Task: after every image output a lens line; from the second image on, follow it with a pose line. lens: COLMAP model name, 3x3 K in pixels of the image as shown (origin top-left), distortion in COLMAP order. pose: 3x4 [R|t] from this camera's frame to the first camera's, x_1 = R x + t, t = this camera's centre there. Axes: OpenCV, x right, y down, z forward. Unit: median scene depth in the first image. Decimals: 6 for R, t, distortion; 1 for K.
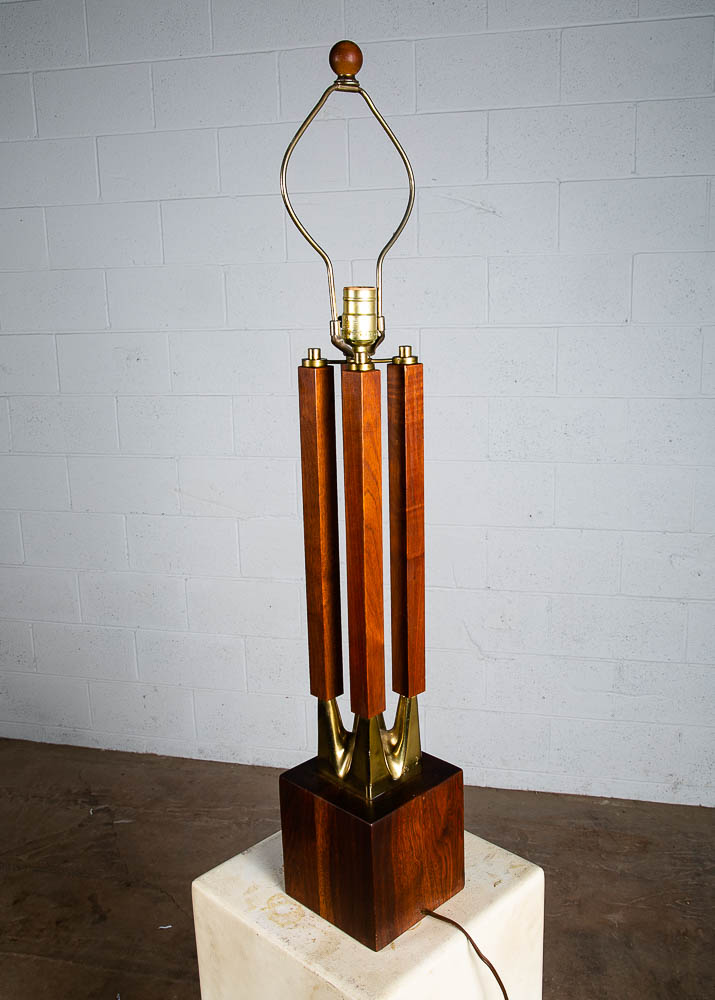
lens RADIAL K [[949.9, 0, 370.7], [0, 949.9, 495.0], [0, 0, 1]] dist [-0.032802, 0.000000]
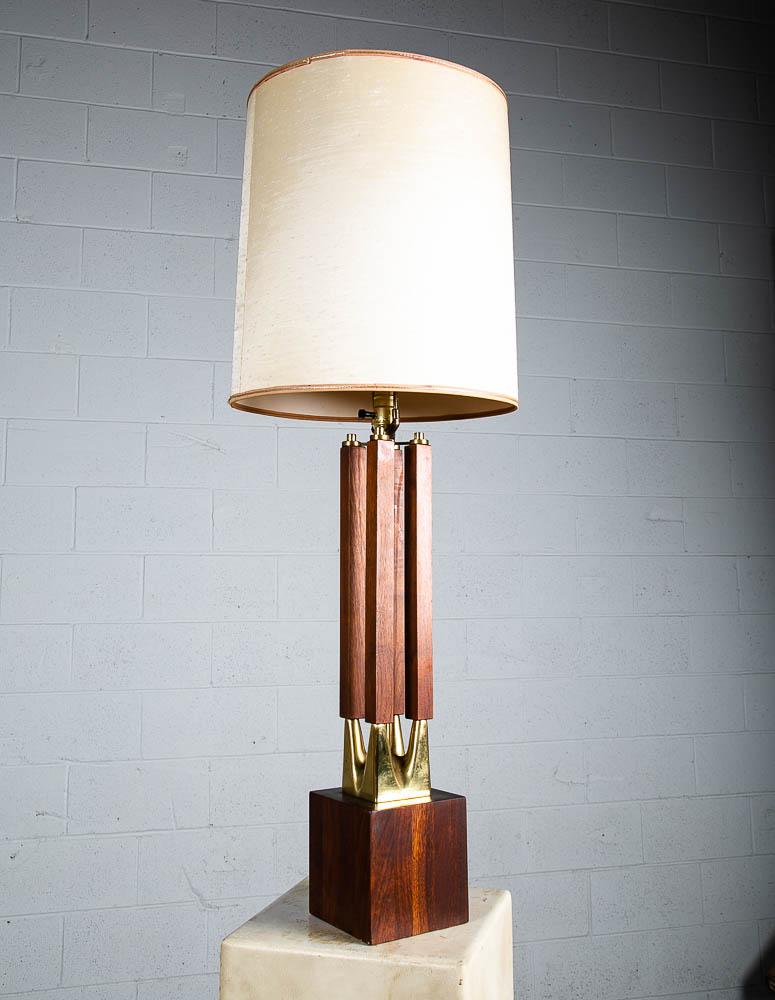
lens RADIAL K [[1044.5, 0, 384.4], [0, 1044.5, 472.2], [0, 0, 1]] dist [0.001852, 0.000000]
pose [[0.888318, 0.073292, 0.453343, -0.274626], [0.090326, 0.940013, -0.328964, 0.154719], [-0.450258, 0.333173, 0.828410, -0.076788]]
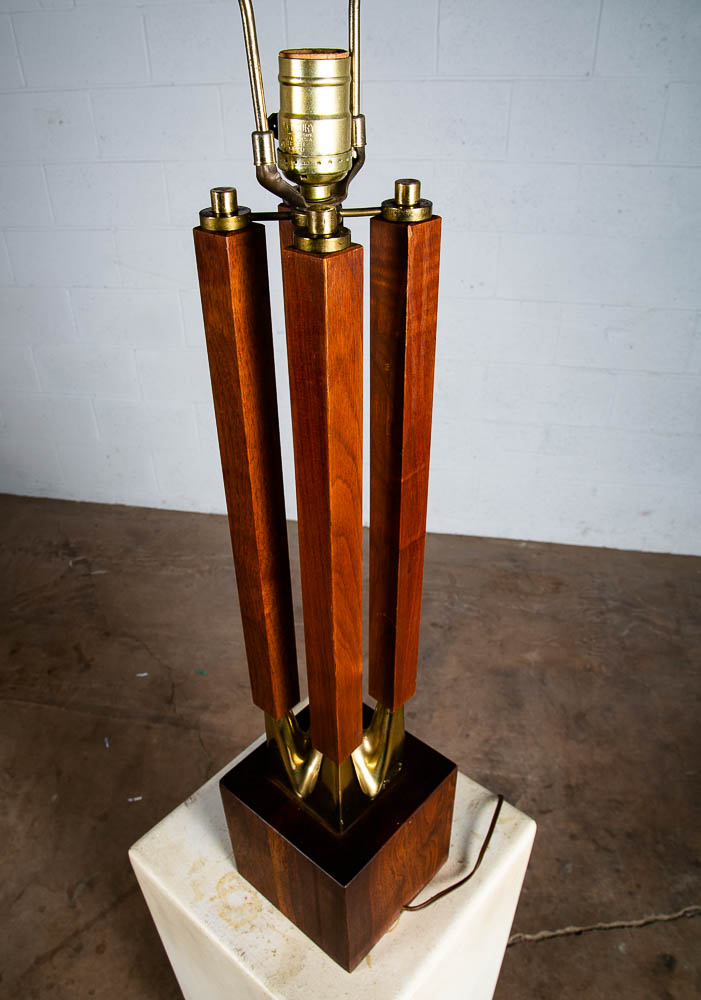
lens RADIAL K [[748.3, 0, 332.4], [0, 748.3, 513.0], [0, 0, 1]] dist [-0.112645, 0.059919]
pose [[0.999288, -0.025098, 0.028161, -0.007285], [0.012928, 0.929184, 0.369390, -0.055613], [-0.035438, -0.368763, 0.928848, 0.235663]]
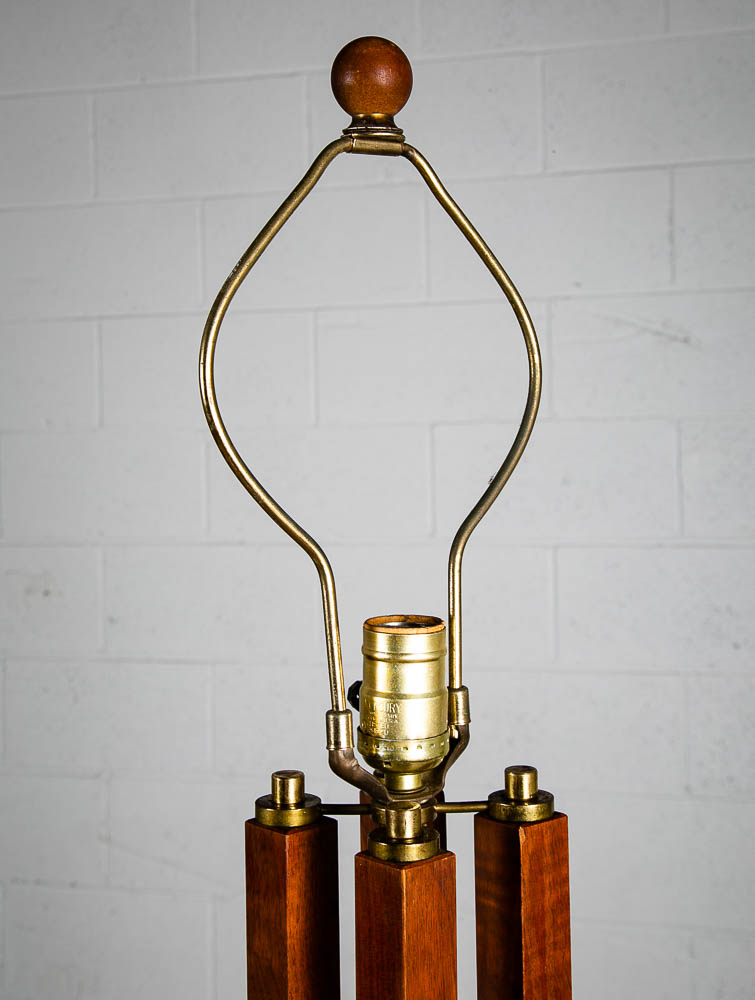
lens RADIAL K [[1529.2, 0, 405.1], [0, 1529.2, 420.0], [0, 0, 1]] dist [0.066188, 0.000000]
pose [[0.998963, 0.000310, -0.045533, 0.006999], [-0.010159, 0.976285, -0.216253, -0.064671], [0.044386, 0.216491, 0.975275, 0.142587]]
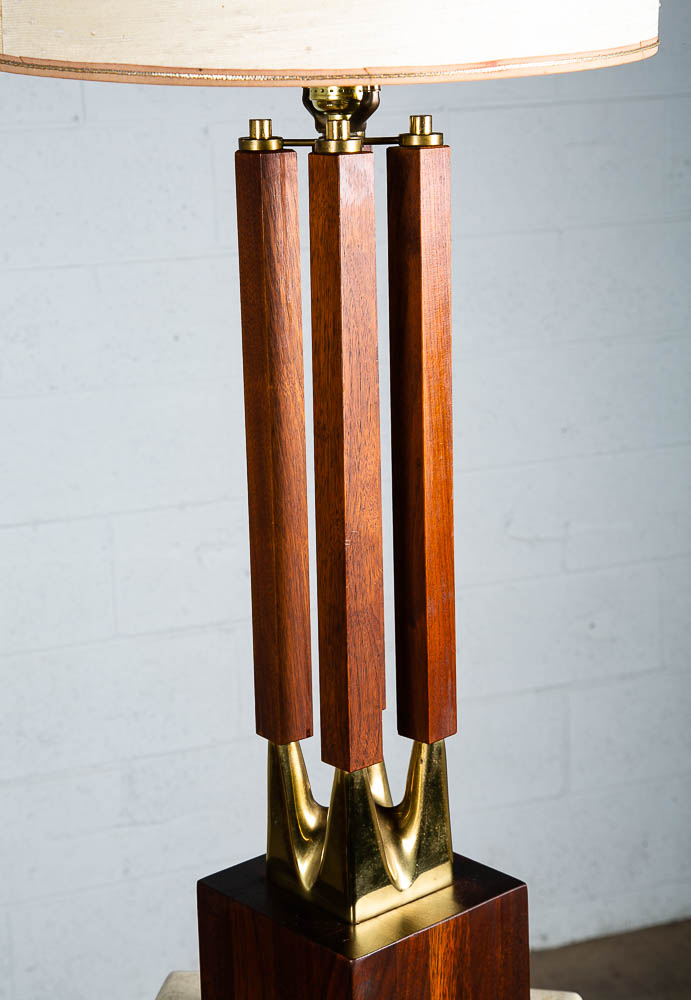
lens RADIAL K [[1956.7, 0, 320.7], [0, 1956.7, 473.4], [0, 0, 1]] dist [0.224878, 0.000000]
pose [[0.824032, -0.127713, 0.551961, -0.285079], [0.141564, 0.989771, 0.017671, 0.013951], [-0.548572, 0.063577, 0.833683, 0.018691]]
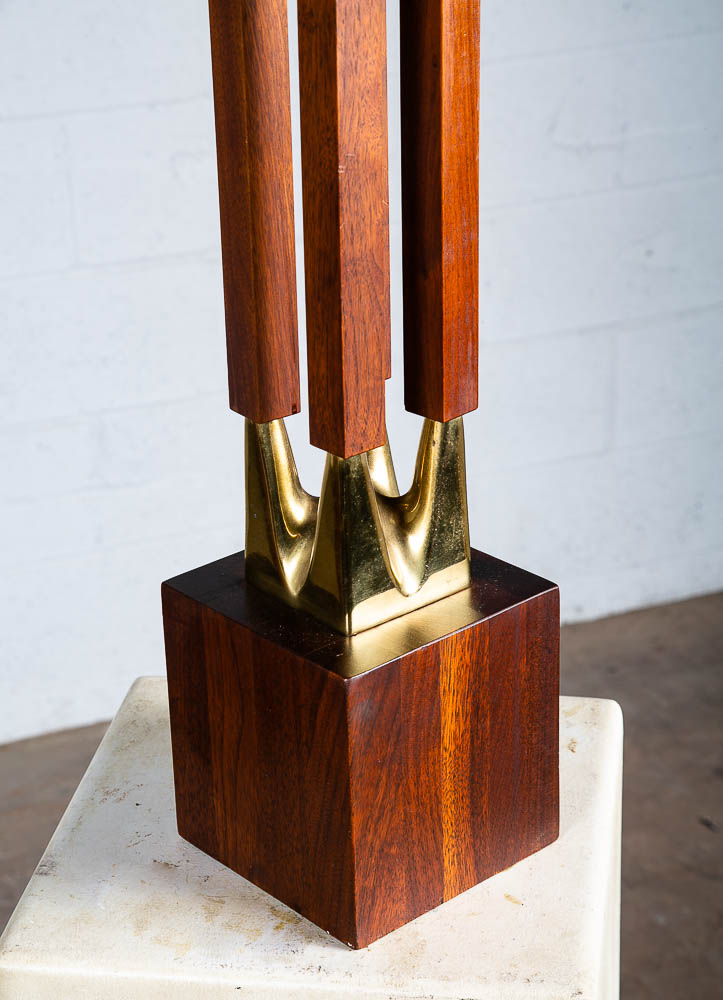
lens RADIAL K [[2260.8, 0, 359.4], [0, 2260.8, 567.5], [0, 0, 1]] dist [0.261121, 0.000000]
pose [[0.817798, -0.244546, 0.520964, -0.258902], [0.138709, 0.962298, 0.233970, 0.012027], [-0.558539, -0.119078, 0.820886, 0.048919]]
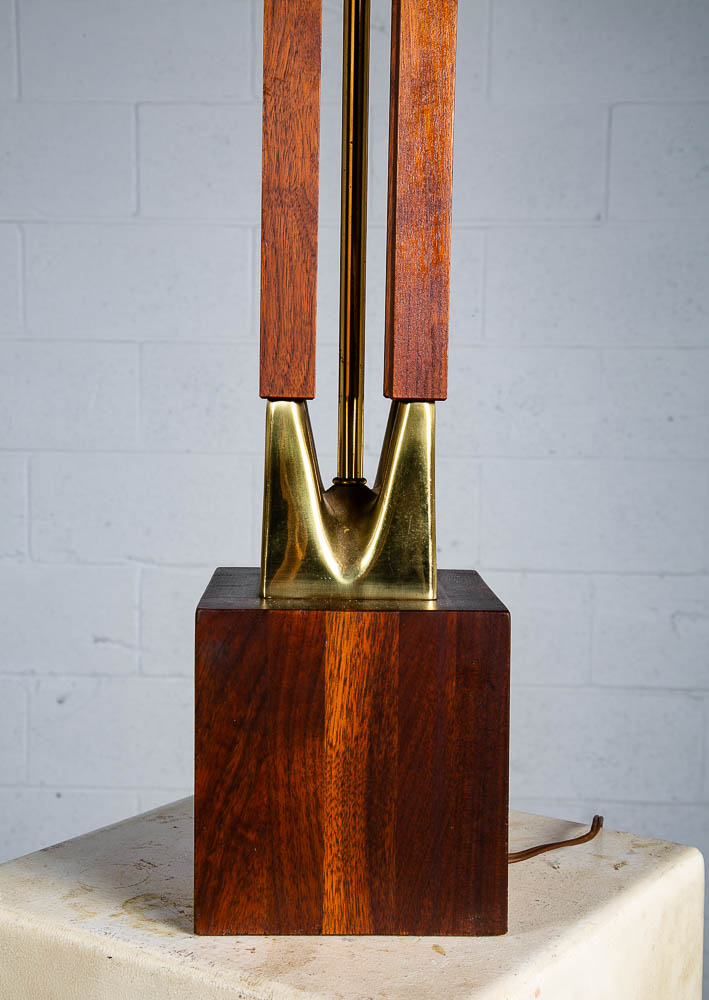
lens RADIAL K [[1484.2, 0, 345.7], [0, 1484.2, 548.2], [0, 0, 1]] dist [0.144016, 0.000000]
pose [[0.984077, 0.018733, 0.176753, -0.061366], [0.003547, 0.992163, -0.124899, 0.163400], [-0.177708, 0.123537, 0.976298, 0.134440]]
